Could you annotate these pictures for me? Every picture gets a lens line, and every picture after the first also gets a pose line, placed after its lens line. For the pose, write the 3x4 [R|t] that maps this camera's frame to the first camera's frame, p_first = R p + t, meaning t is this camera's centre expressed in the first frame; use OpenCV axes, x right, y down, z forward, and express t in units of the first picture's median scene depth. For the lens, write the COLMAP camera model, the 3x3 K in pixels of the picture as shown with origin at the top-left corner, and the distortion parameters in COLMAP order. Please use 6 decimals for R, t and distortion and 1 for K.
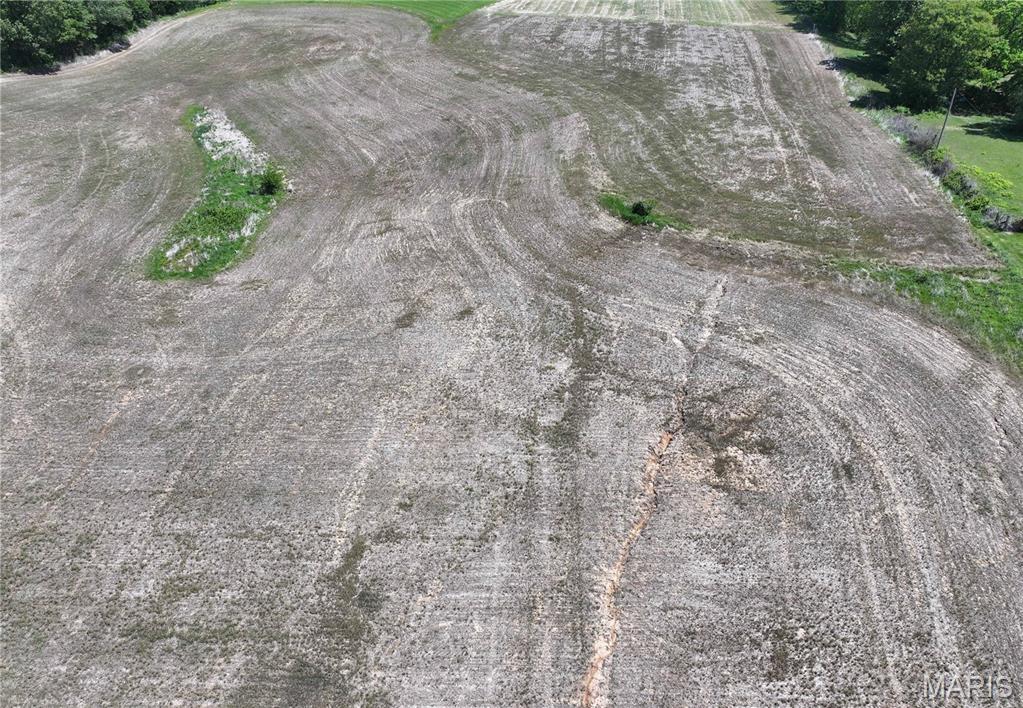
lens RADIAL K [[694.3, 0, 515.3], [0, 694.3, 351.7], [0, 0, 1]] dist [0.007565, -0.001345]
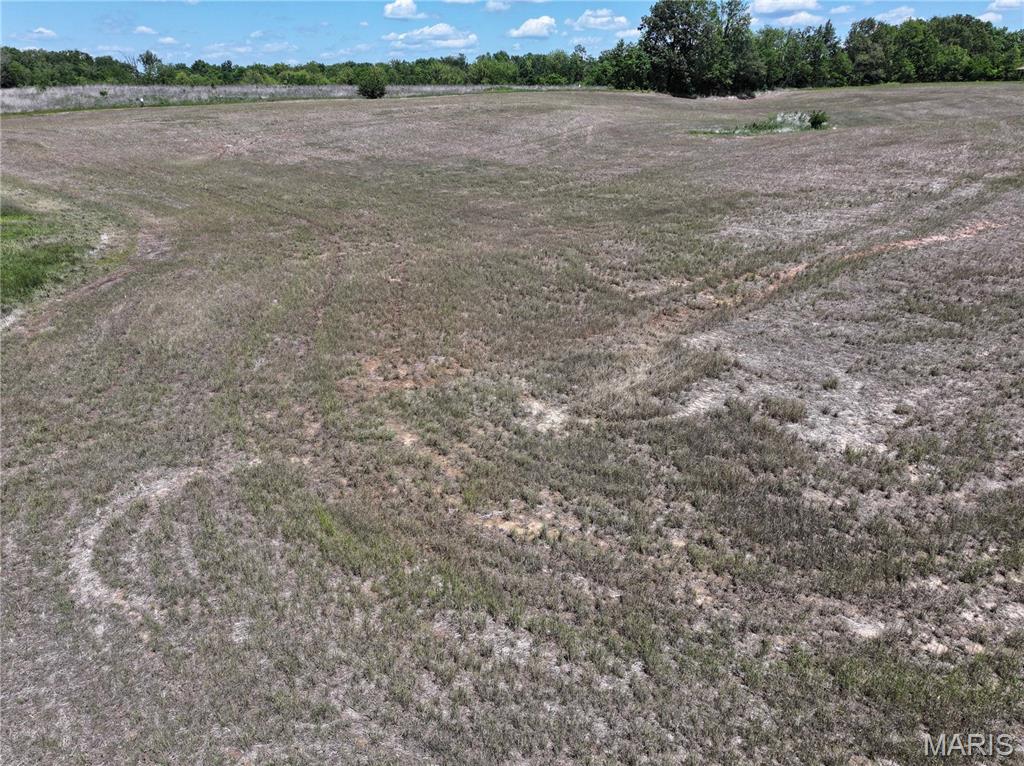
lens RADIAL K [[718.1, 0, 513.7], [0, 718.1, 384.0], [0, 0, 1]] dist [-0.002800, 0.021879]
pose [[0.691946, 0.285004, -0.663313, 0.223972], [-0.423725, 0.904209, -0.053506, 0.472718], [0.584524, 0.318086, 0.746427, 0.005086]]
